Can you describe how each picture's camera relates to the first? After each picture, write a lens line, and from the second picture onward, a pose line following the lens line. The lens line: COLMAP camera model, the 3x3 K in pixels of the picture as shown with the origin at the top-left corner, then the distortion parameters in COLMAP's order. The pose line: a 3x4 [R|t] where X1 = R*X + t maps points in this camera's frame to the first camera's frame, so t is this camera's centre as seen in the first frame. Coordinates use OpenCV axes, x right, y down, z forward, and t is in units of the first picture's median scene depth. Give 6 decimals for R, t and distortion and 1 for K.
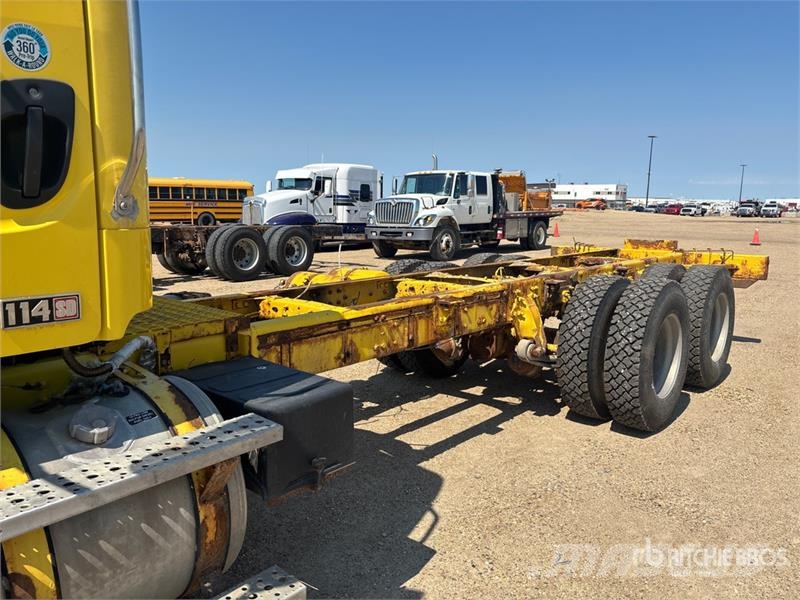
lens RADIAL K [[602.0, 0, 393.0], [0, 602.0, 299.4], [0, 0, 1]] dist [0.088735, -0.112421]
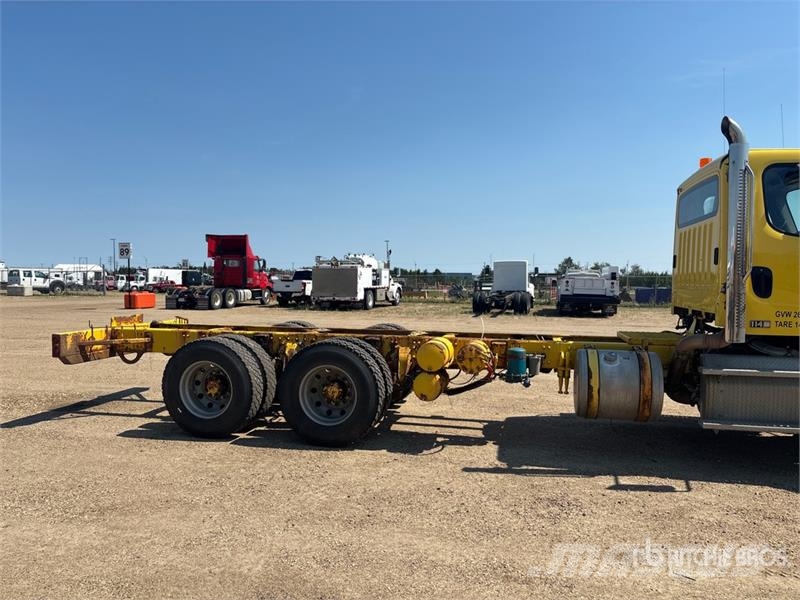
lens RADIAL K [[595.8, 0, 400.0], [0, 595.8, 300.0], [0, 0, 1]] dist [0.039124, -0.002966]
pose [[-0.494274, -0.040240, 0.868374, -0.293548], [0.118388, 0.986505, 0.113099, -0.074932], [-0.861207, 0.158707, -0.482840, 0.435929]]
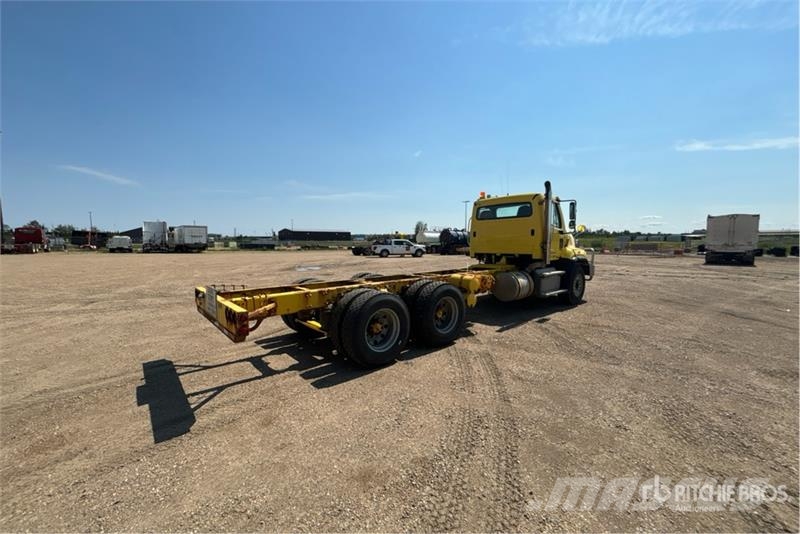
lens RADIAL K [[323.8, 0, 400.0], [0, 323.8, 267.0], [0, 0, 1]] dist [0.002909, 0.000005]
pose [[-0.990614, -0.009691, 0.136342, 0.007029], [0.022374, 0.972532, 0.231691, -0.103592], [-0.134842, 0.232567, -0.963187, 0.599991]]
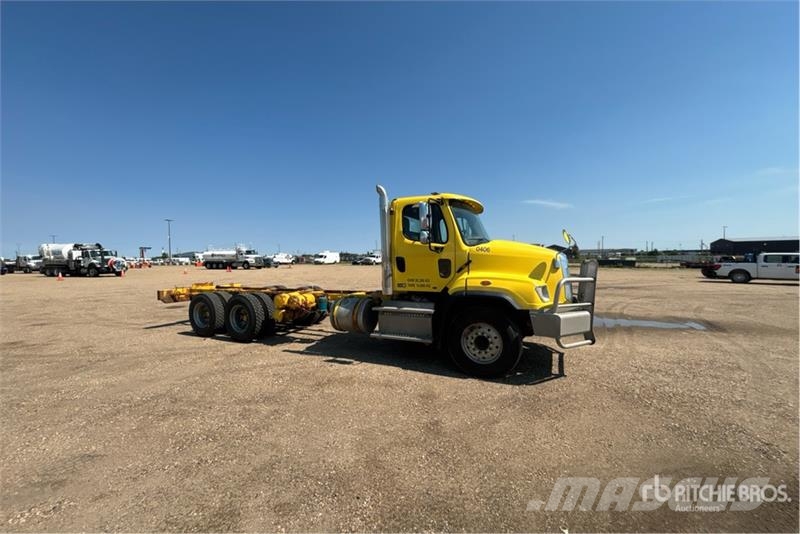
lens RADIAL K [[323.8, 0, 400.0], [0, 323.8, 267.0], [0, 0, 1]] dist [0.002909, 0.000005]
pose [[-0.277183, -0.022381, 0.960556, -0.423739], [0.157828, 0.985088, 0.068497, -0.049379], [-0.947766, 0.170588, -0.269517, 0.233925]]
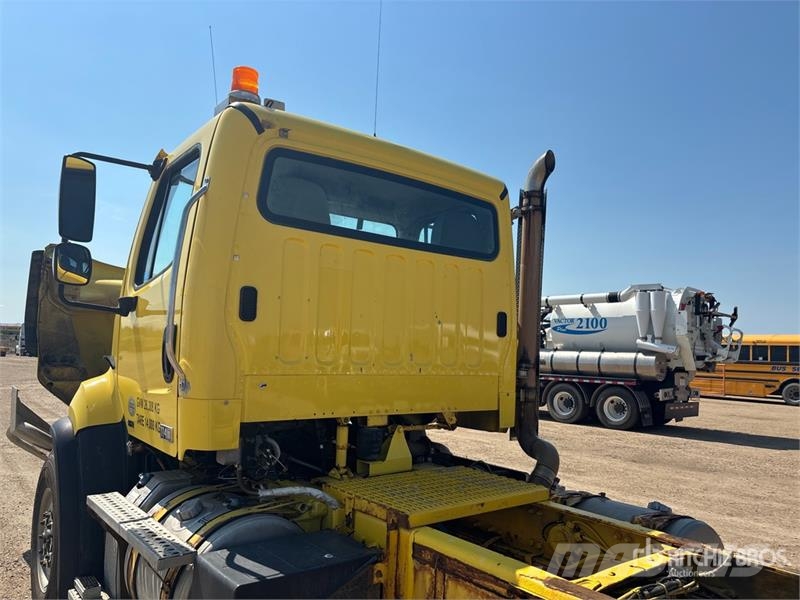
lens RADIAL K [[602.0, 0, 393.0], [0, 602.0, 299.4], [0, 0, 1]] dist [0.088735, -0.112421]
pose [[-0.169881, -0.091689, -0.981190, 0.100682], [-0.190528, 0.979932, -0.058584, -0.033566], [0.966871, 0.176992, -0.183941, 0.151967]]
